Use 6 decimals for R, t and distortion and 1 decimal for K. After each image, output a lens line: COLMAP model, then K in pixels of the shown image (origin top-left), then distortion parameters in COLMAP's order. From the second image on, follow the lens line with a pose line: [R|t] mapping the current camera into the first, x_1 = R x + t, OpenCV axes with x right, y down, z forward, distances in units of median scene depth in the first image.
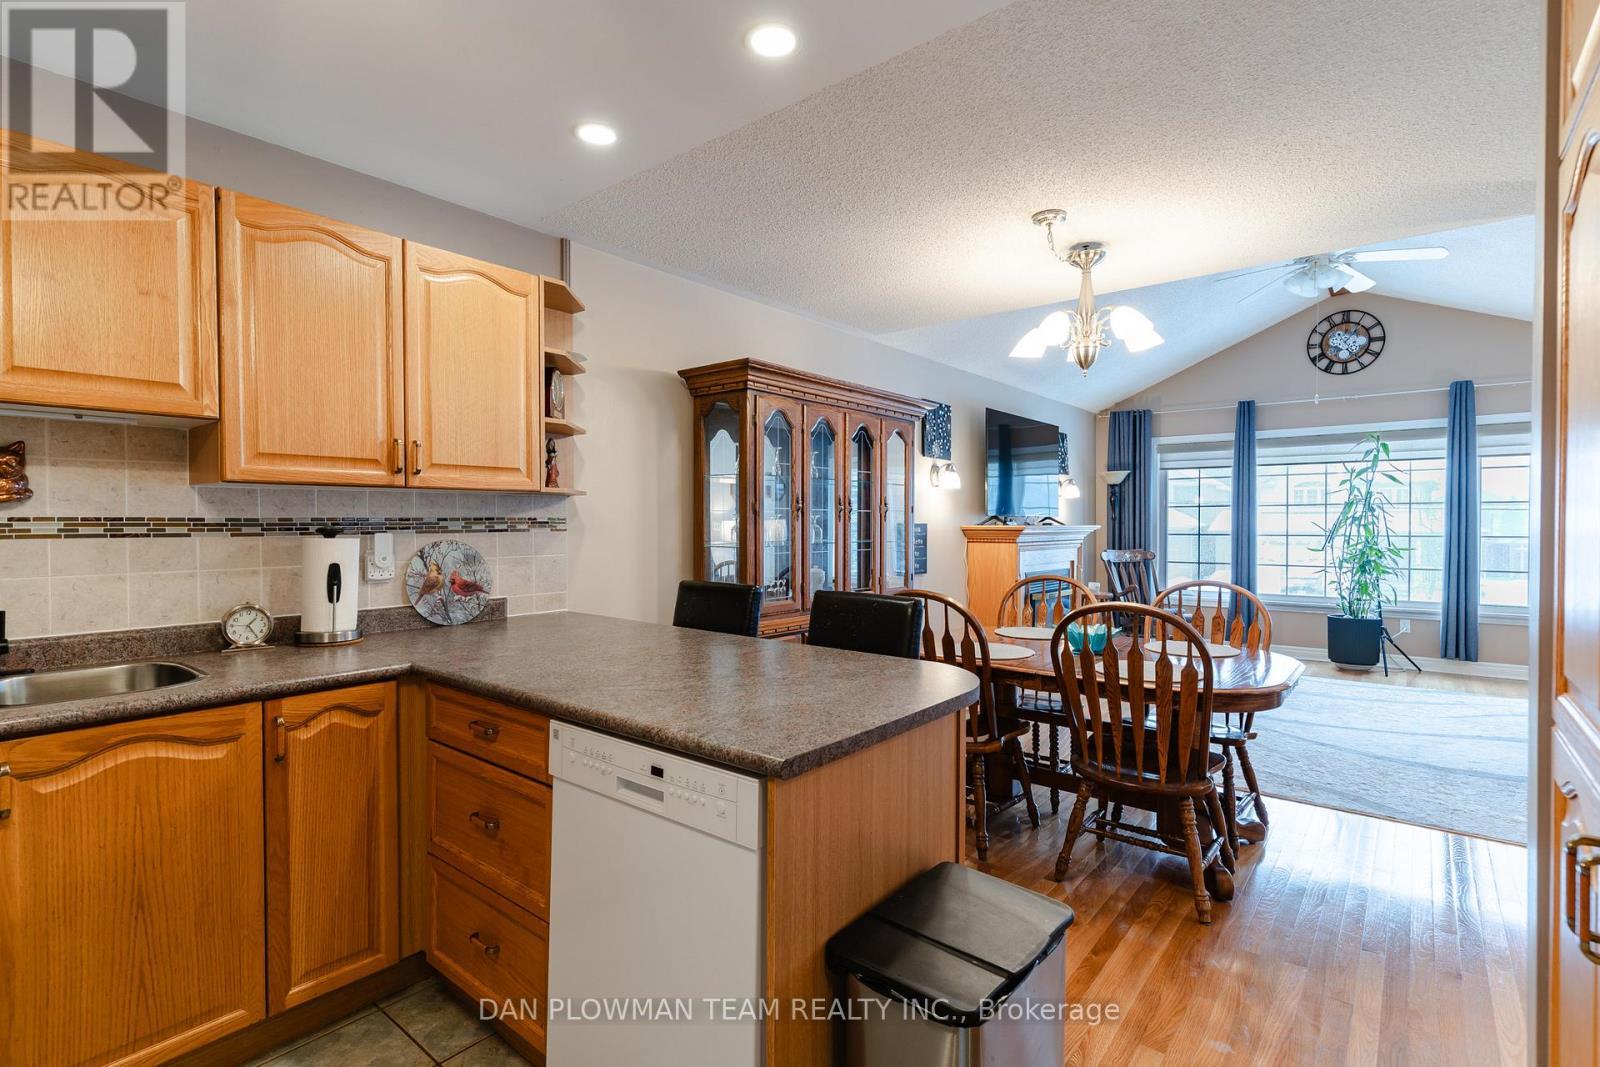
lens RADIAL K [[762.8, 0, 796.5], [0, 762.8, 534.4], [0, 0, 1]] dist [0.008013, -0.000813]
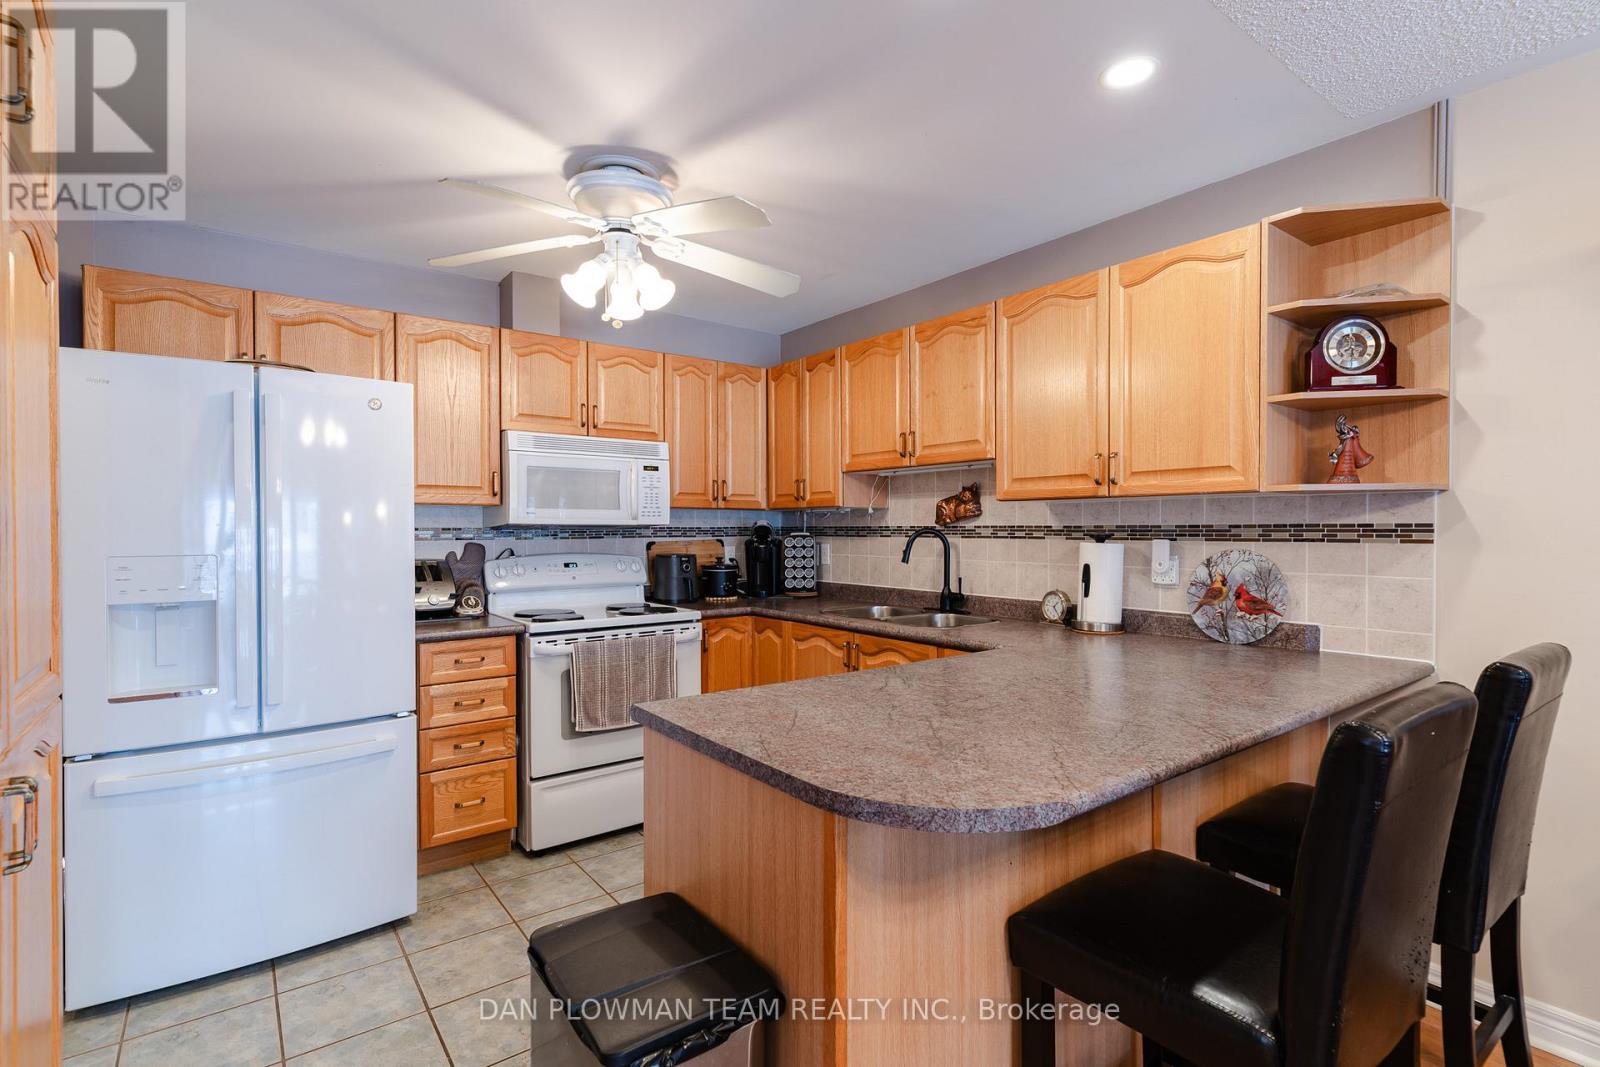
lens RADIAL K [[762.8, 0, 796.4], [0, 762.8, 535.0], [0, 0, 1]] dist [0.008013, -0.000813]
pose [[-0.238340, 0.009458, -0.971136, 0.529594], [-0.017025, 0.999758, 0.013915, -0.012552], [0.971033, 0.019850, -0.238121, 0.689416]]
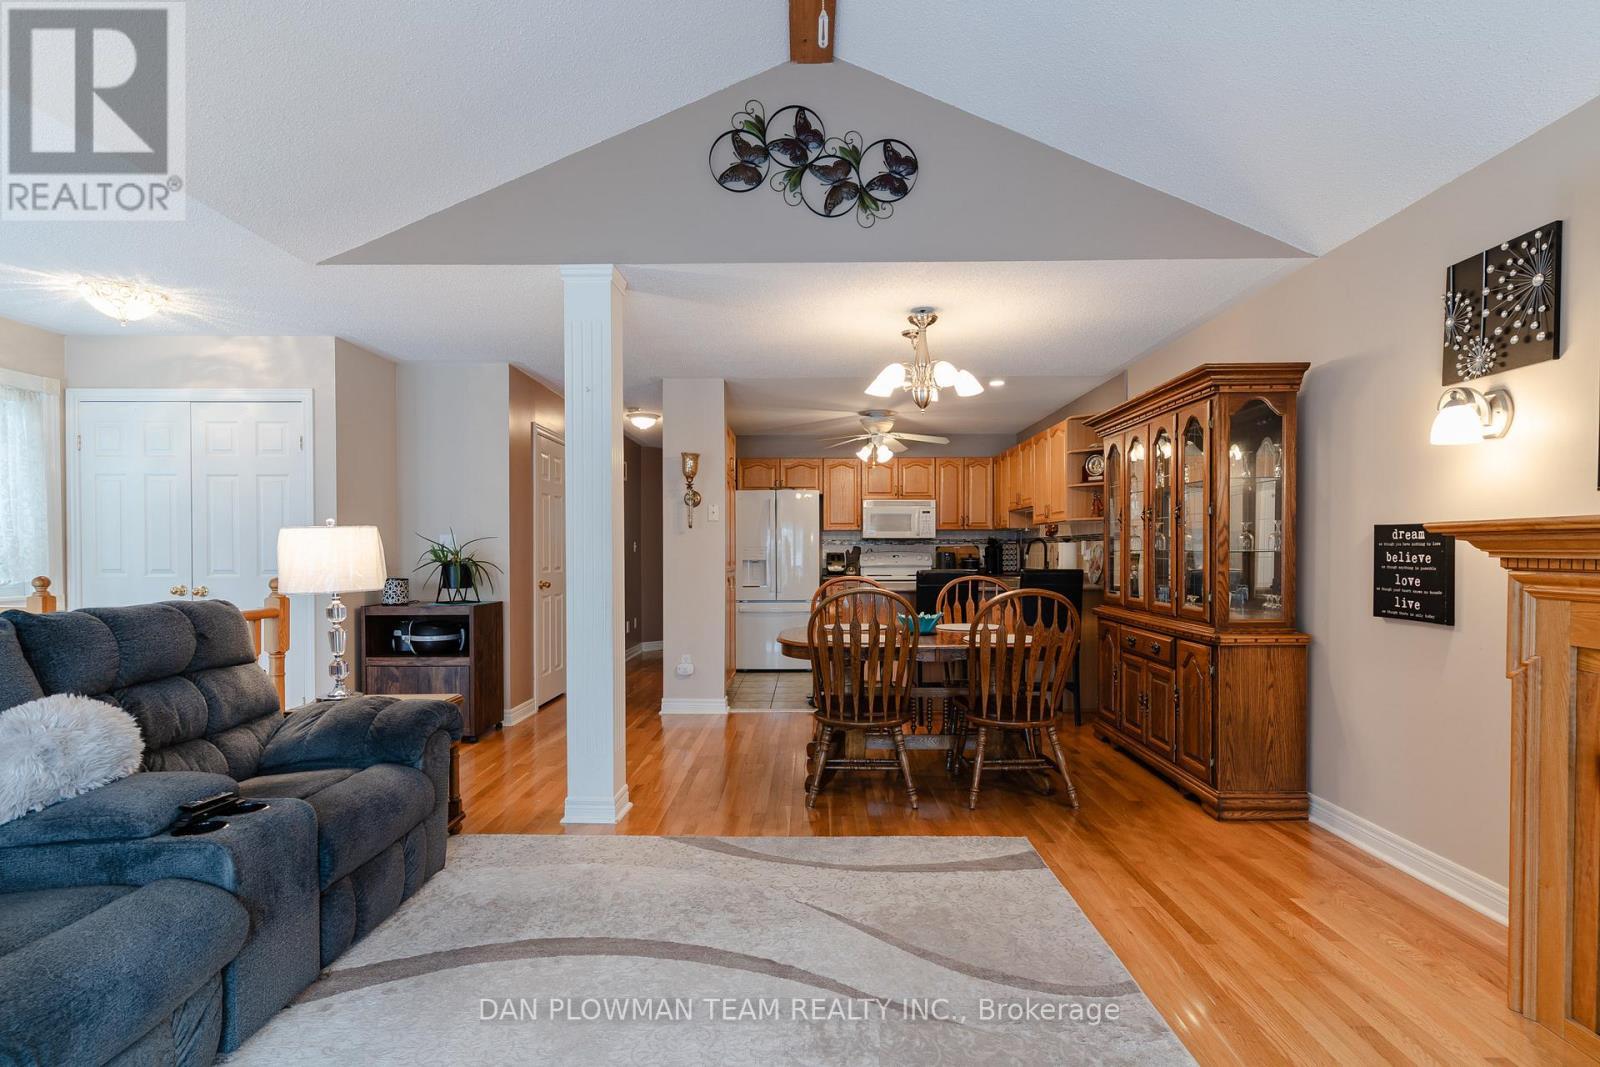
lens RADIAL K [[762.8, 0, 797.2], [0, 762.8, 558.0], [0, 0, 1]] dist [0.008013, -0.000813]
pose [[-0.779077, 0.007735, -0.626881, 1.472037], [-0.009132, 0.999678, 0.023684, 0.003579], [0.626862, 0.024177, -0.778755, 2.035016]]
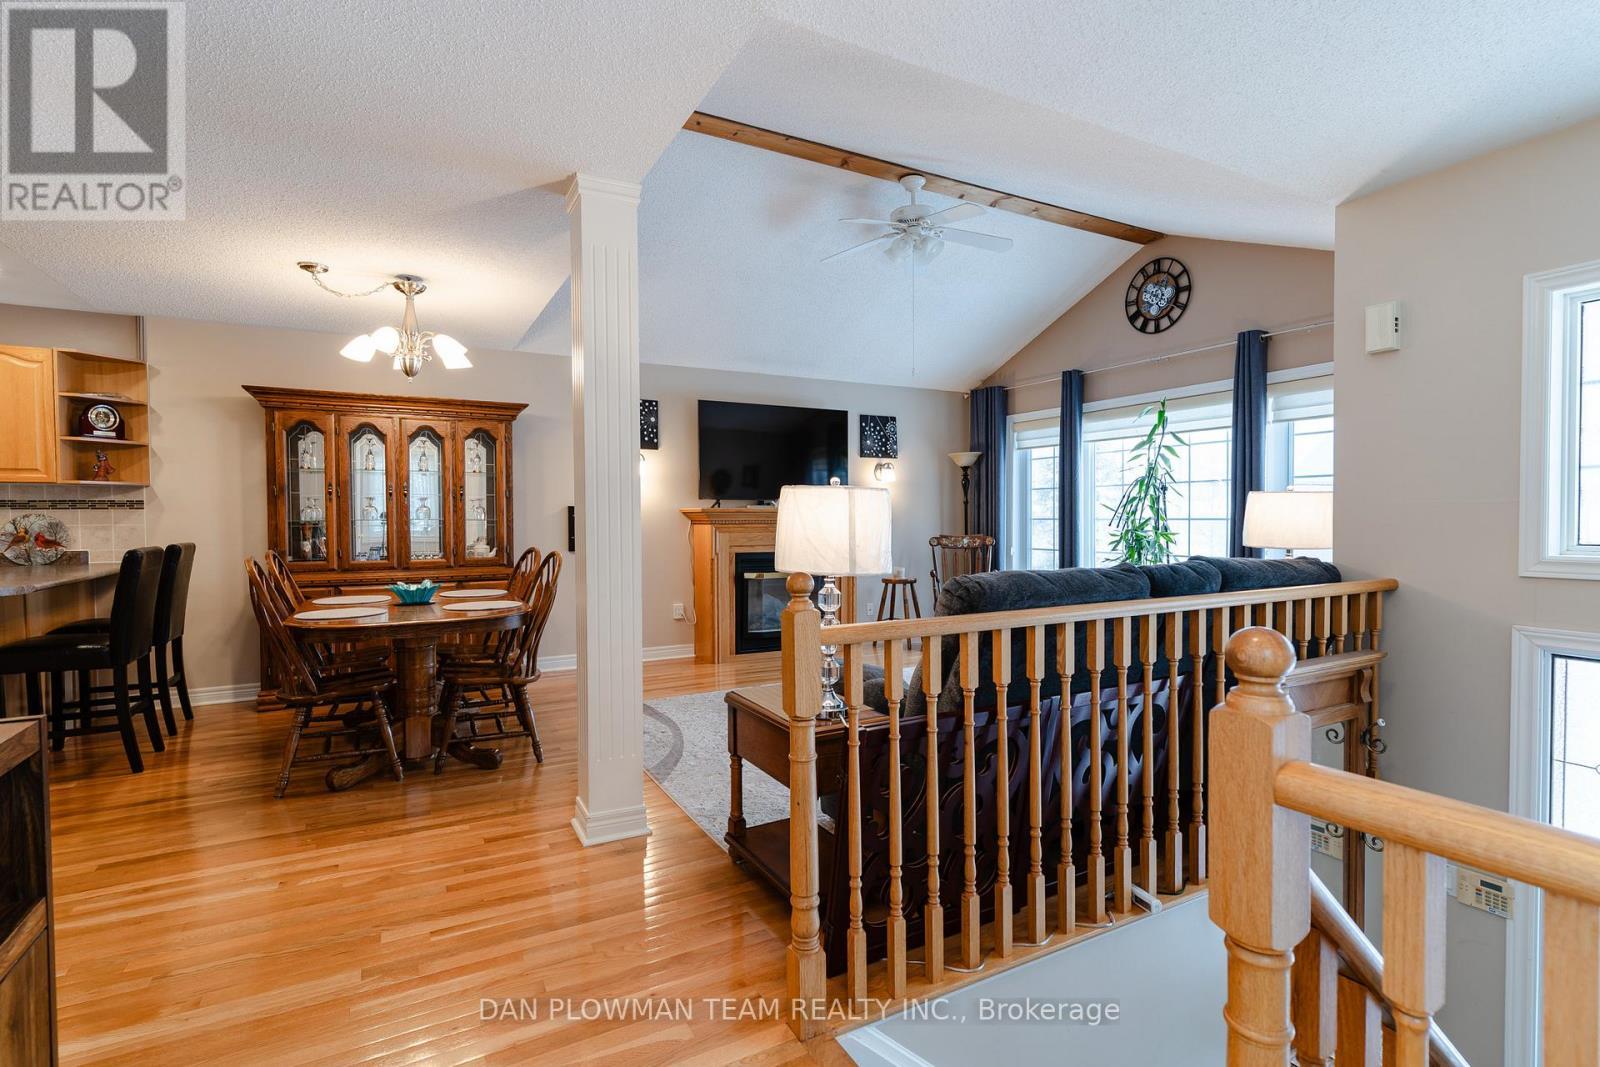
lens RADIAL K [[762.8, 0, 797.3], [0, 762.8, 535.5], [0, 0, 1]] dist [0.008013, -0.000813]
pose [[0.923409, 0.007876, -0.383736, 1.643004], [-0.003512, 0.999921, 0.012071, 0.028088], [0.383800, -0.009799, 0.923364, 0.101607]]
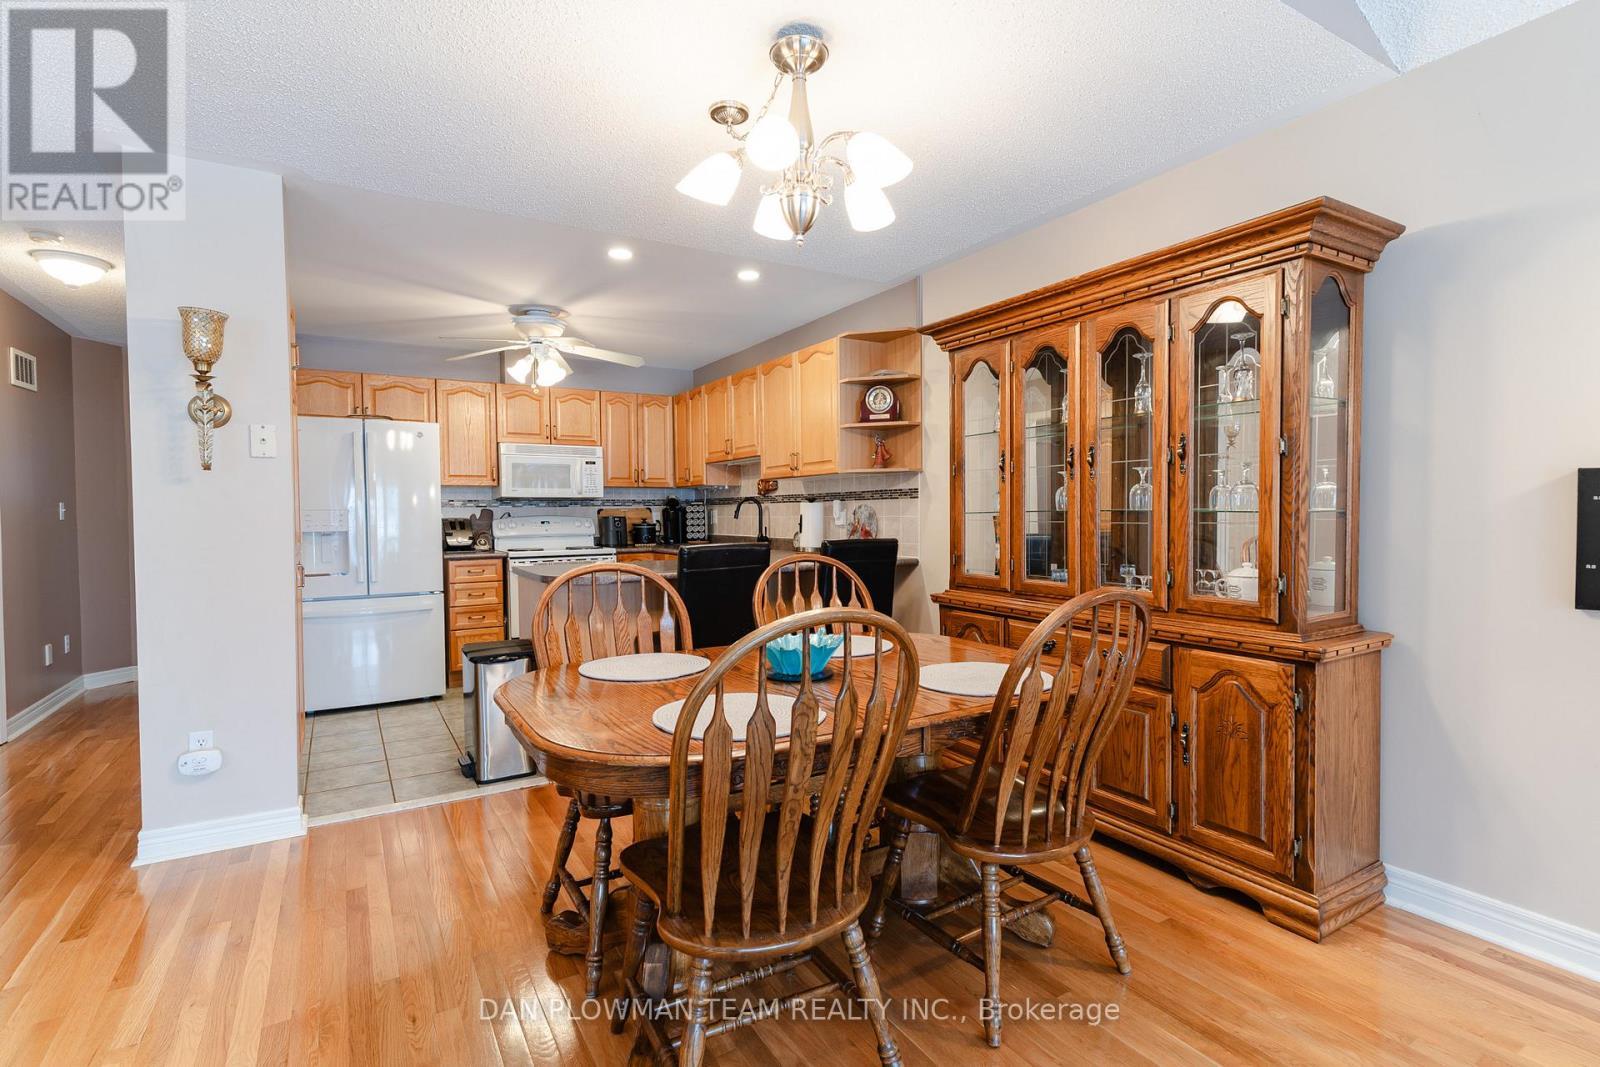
lens RADIAL K [[762.8, 0, 795.3], [0, 762.8, 535.3], [0, 0, 1]] dist [0.008013, -0.000813]
pose [[-0.339451, 0.031706, -0.940089, 1.126470], [-0.008318, 0.999291, 0.036706, 0.014505], [0.940587, 0.020279, -0.338947, 1.386276]]
